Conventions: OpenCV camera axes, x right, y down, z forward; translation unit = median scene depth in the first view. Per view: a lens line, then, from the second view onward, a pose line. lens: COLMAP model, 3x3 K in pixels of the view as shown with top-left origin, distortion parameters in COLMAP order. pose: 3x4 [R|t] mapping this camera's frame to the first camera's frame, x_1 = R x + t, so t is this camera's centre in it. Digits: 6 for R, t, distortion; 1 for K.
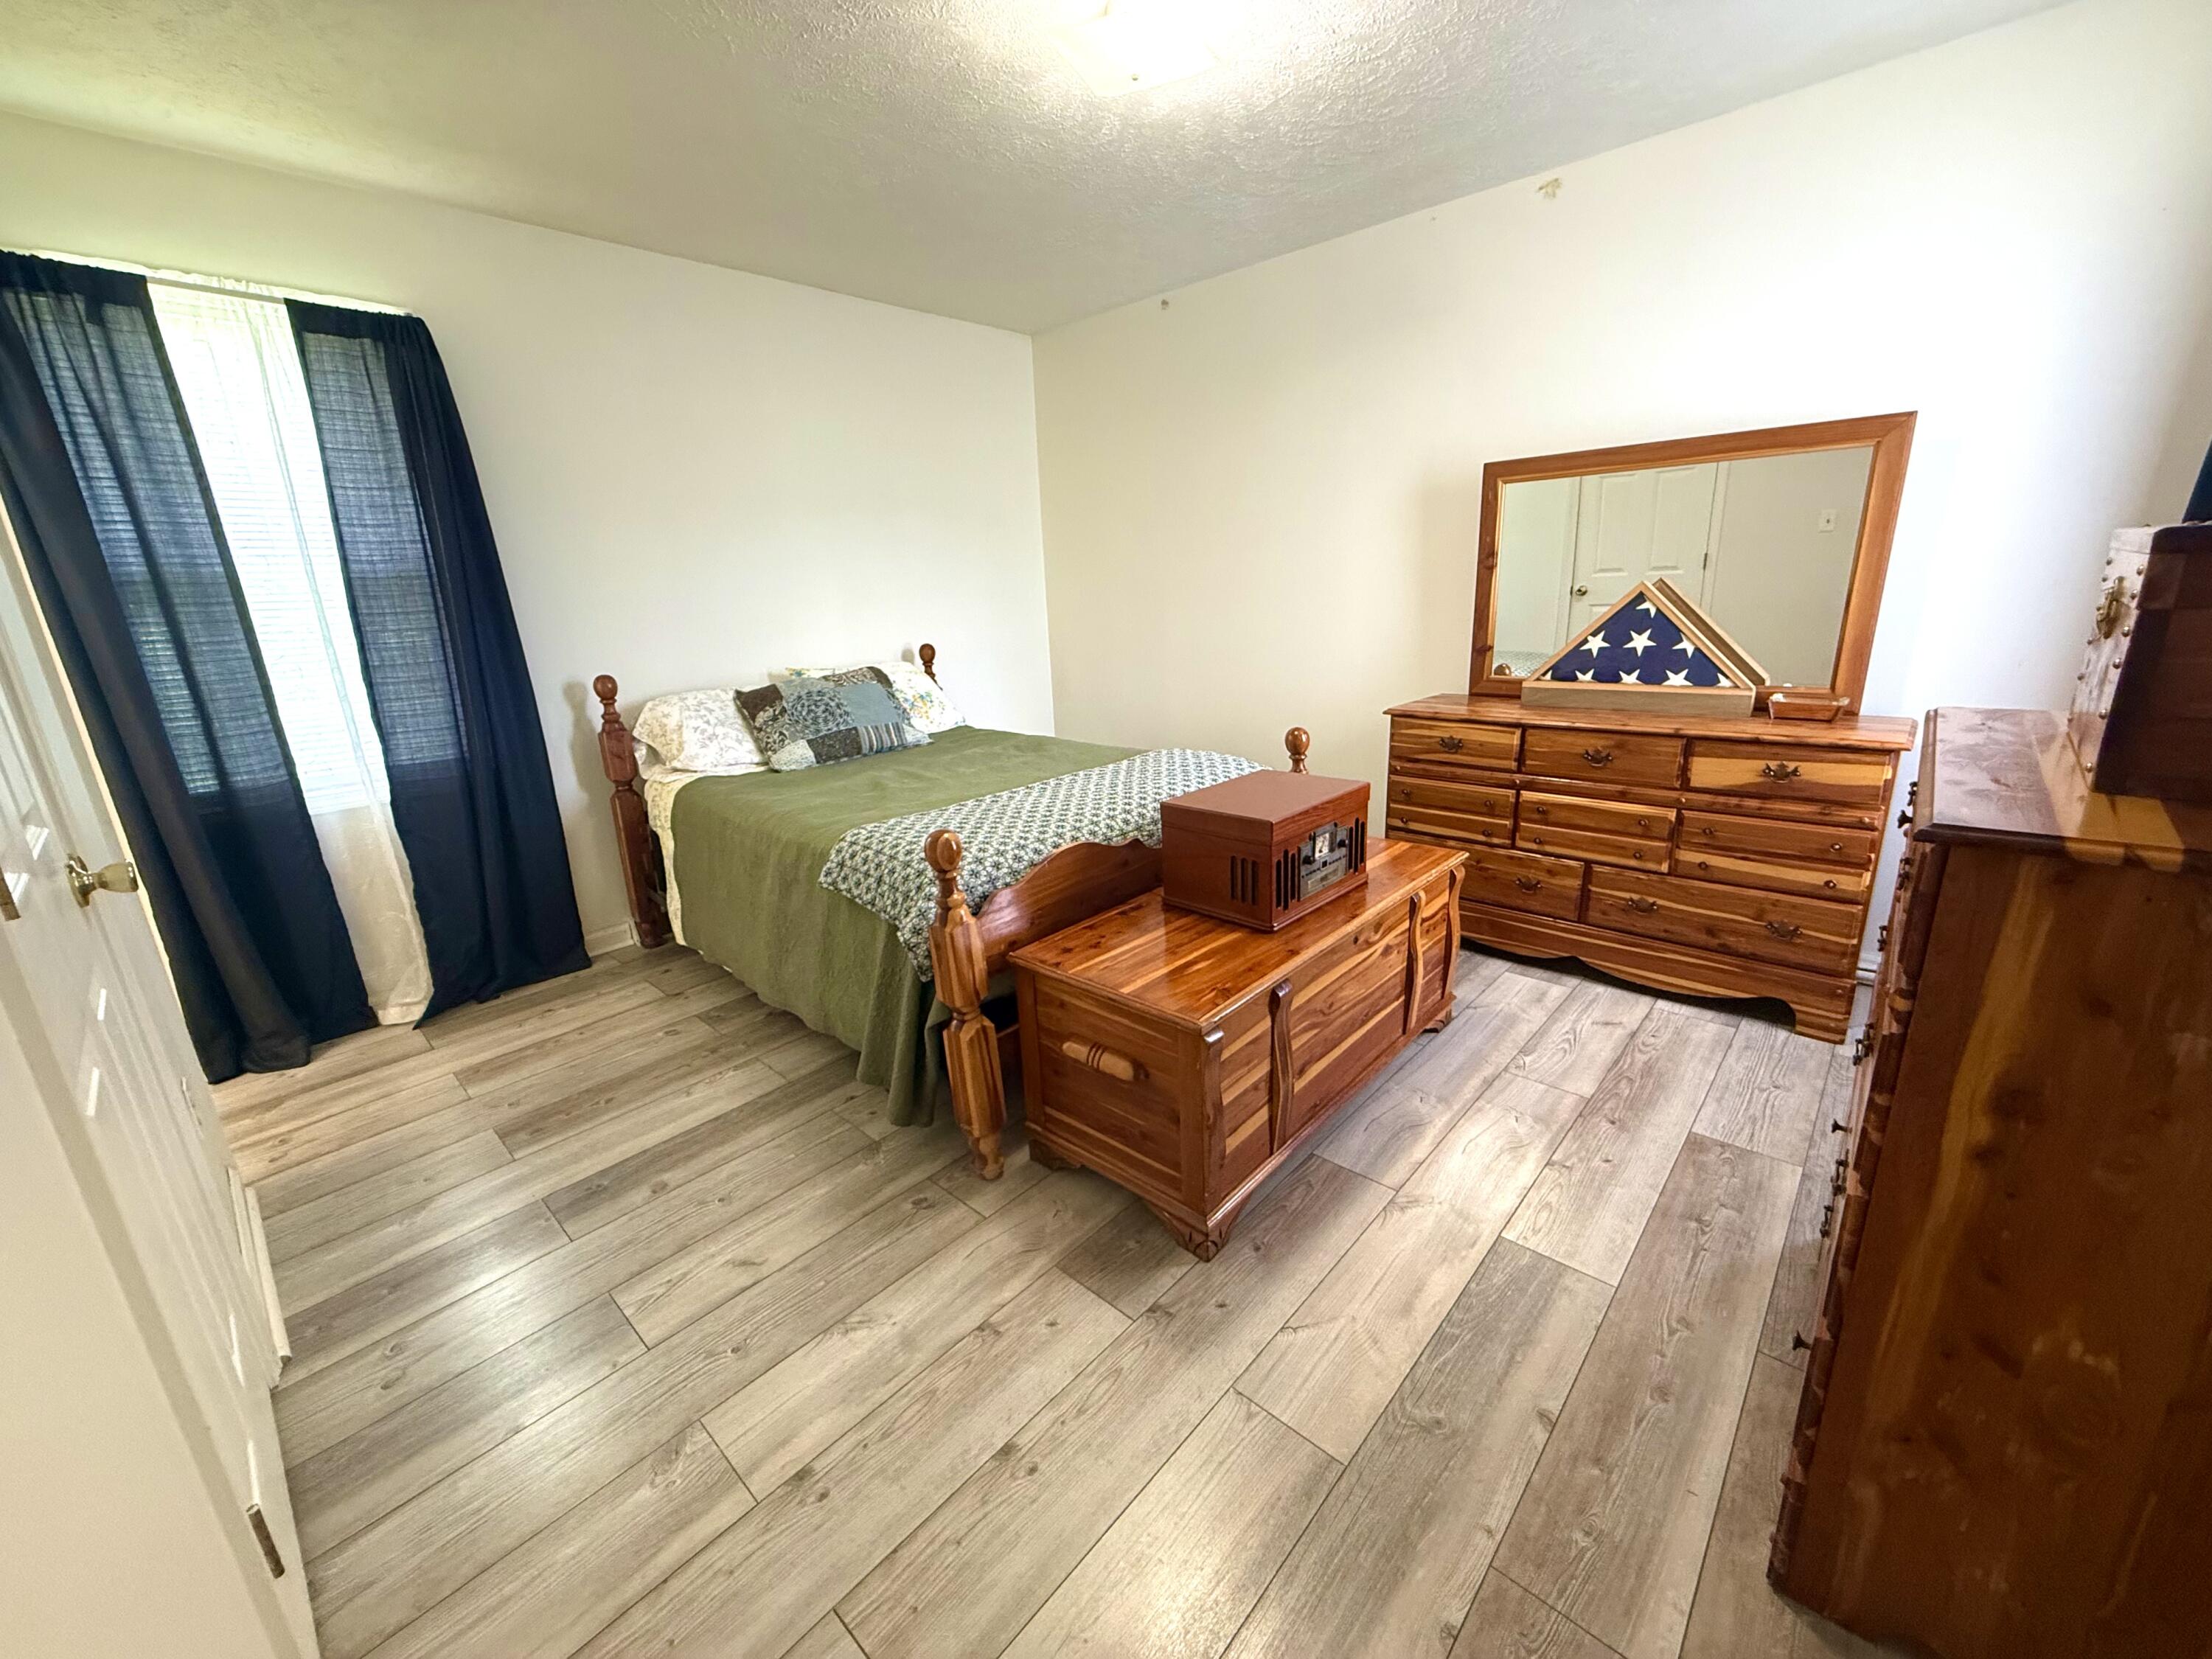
lens RADIAL K [[880.5, 0, 1097.3], [0, 880.5, 827.0], [0, 0, 1]] dist [-0.000430, 0.000436]
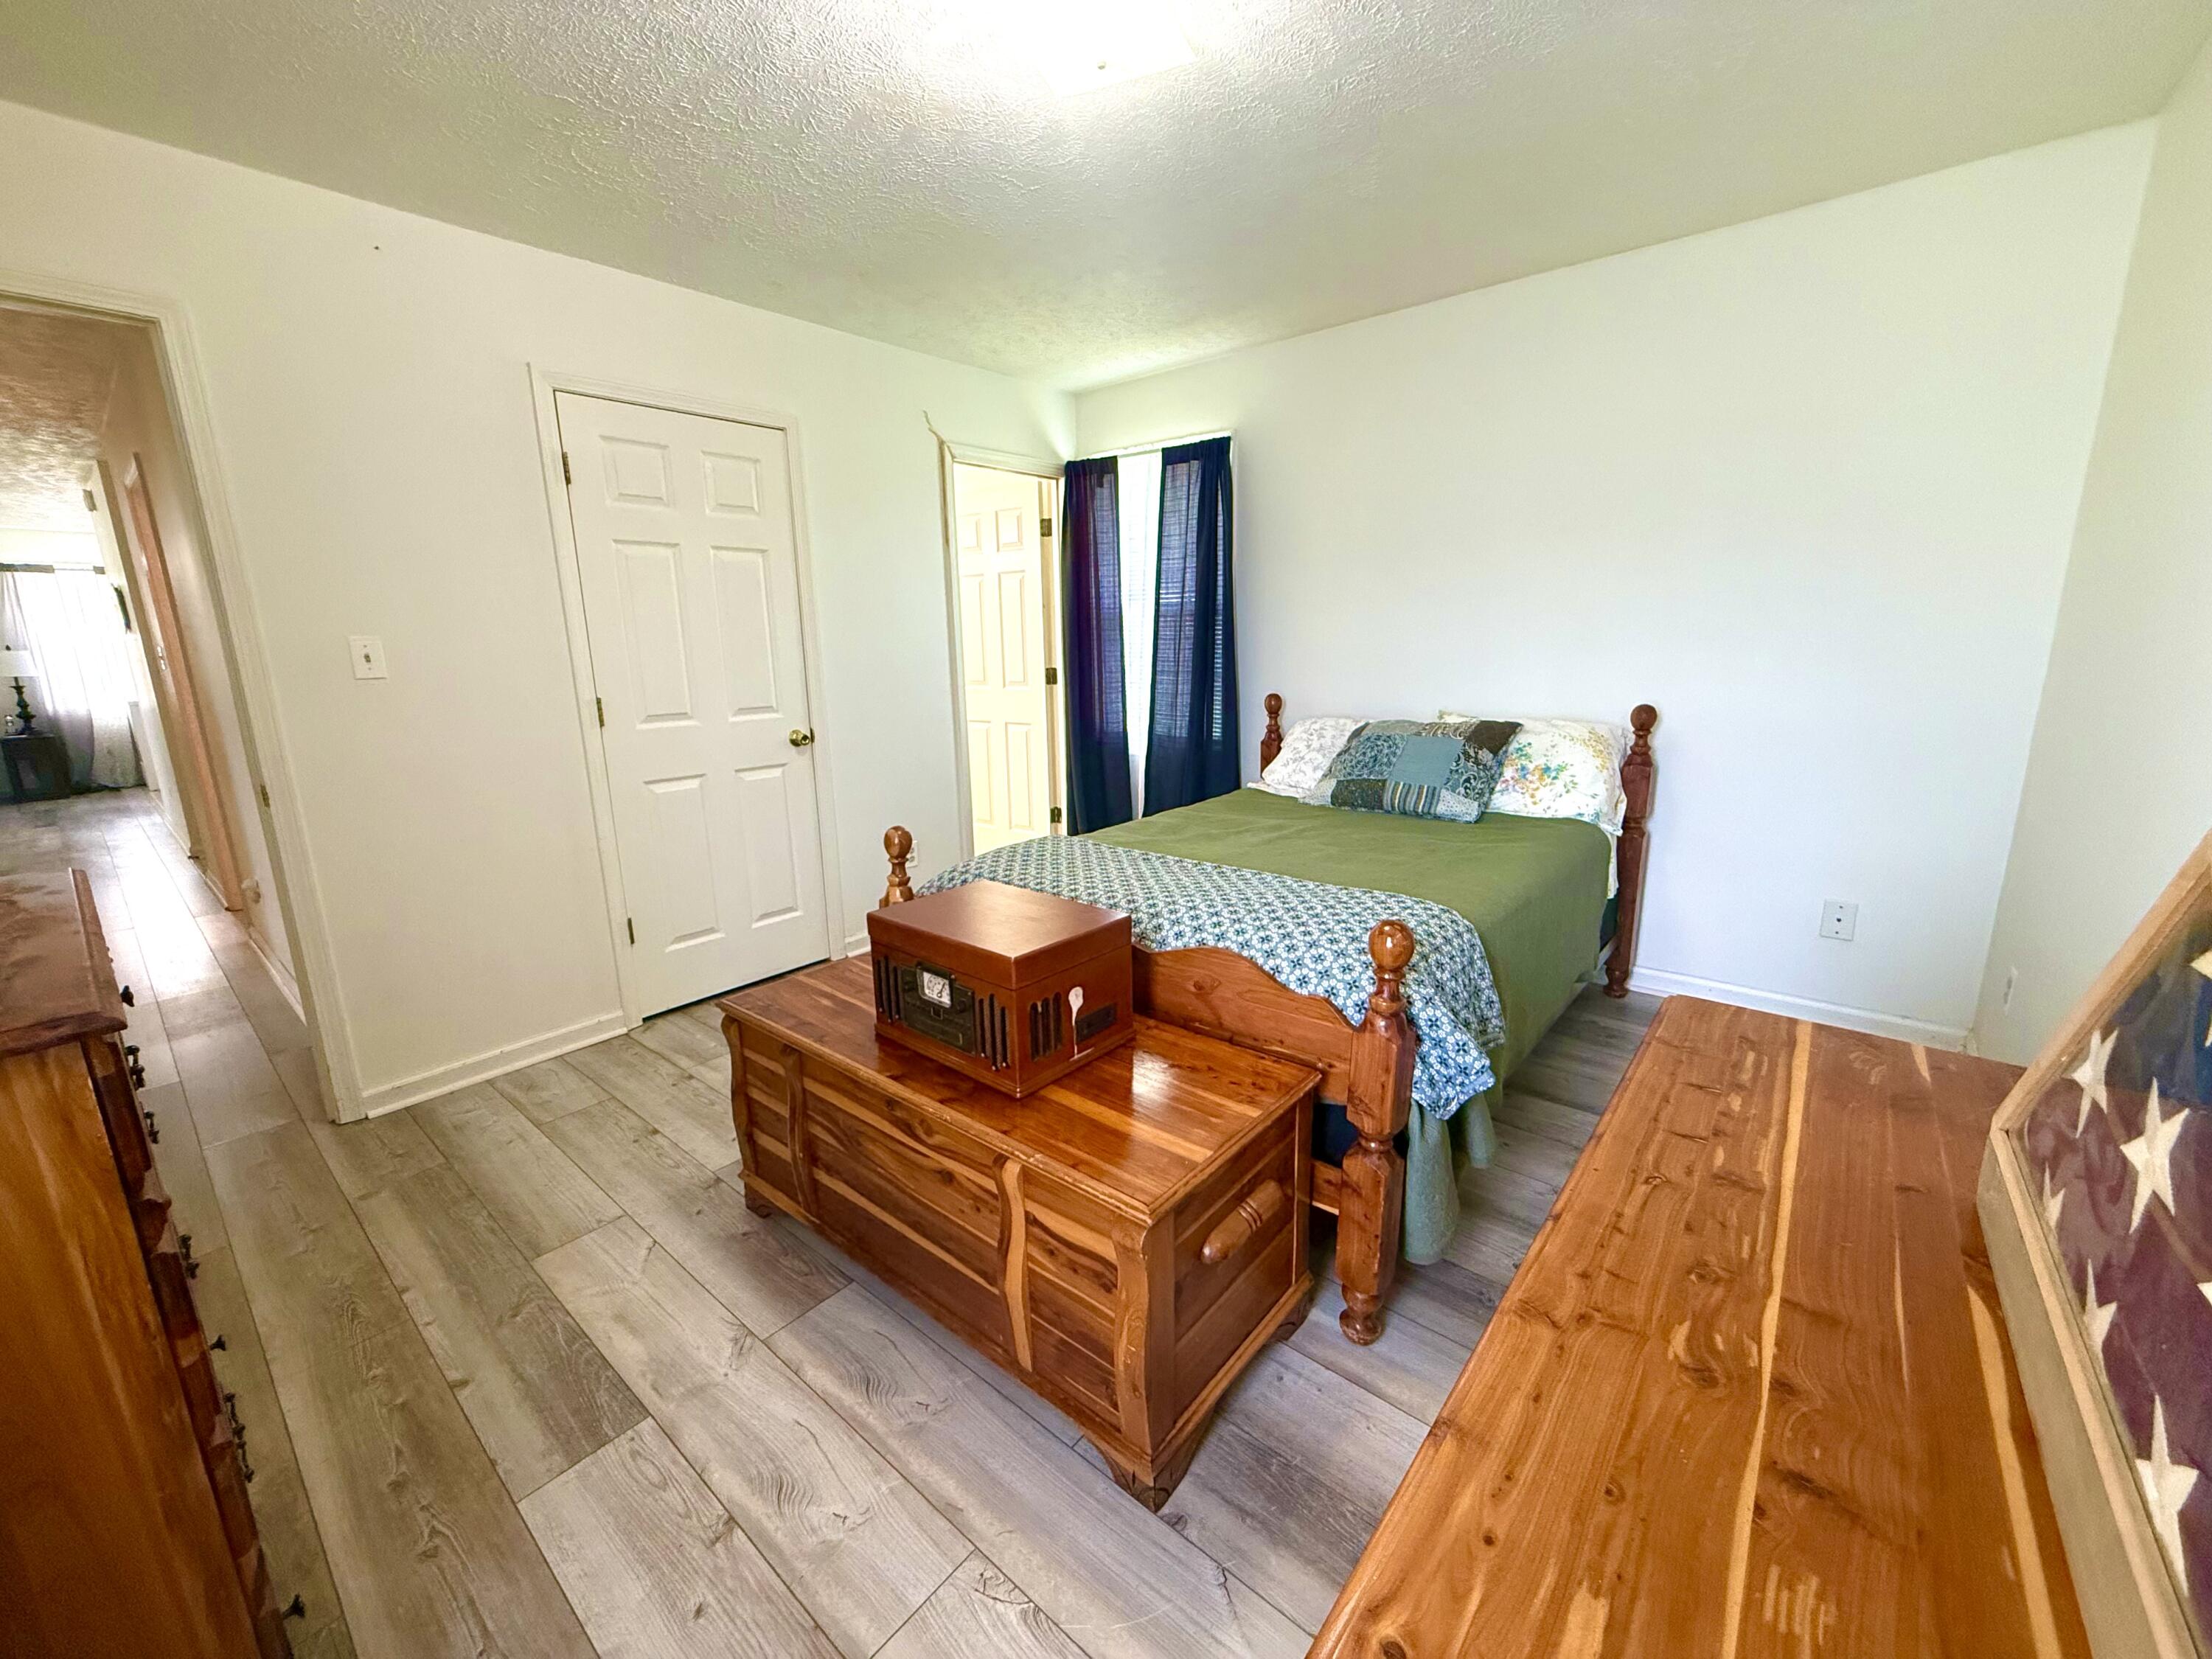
lens RADIAL K [[880.5, 0, 1097.3], [0, 880.5, 827.0], [0, 0, 1]] dist [-0.000430, 0.000436]
pose [[0.046183, 0.255134, -0.965802, 0.972226], [-0.249530, 0.939130, 0.236156, -0.334013], [0.967265, 0.230090, 0.107035, 0.994065]]
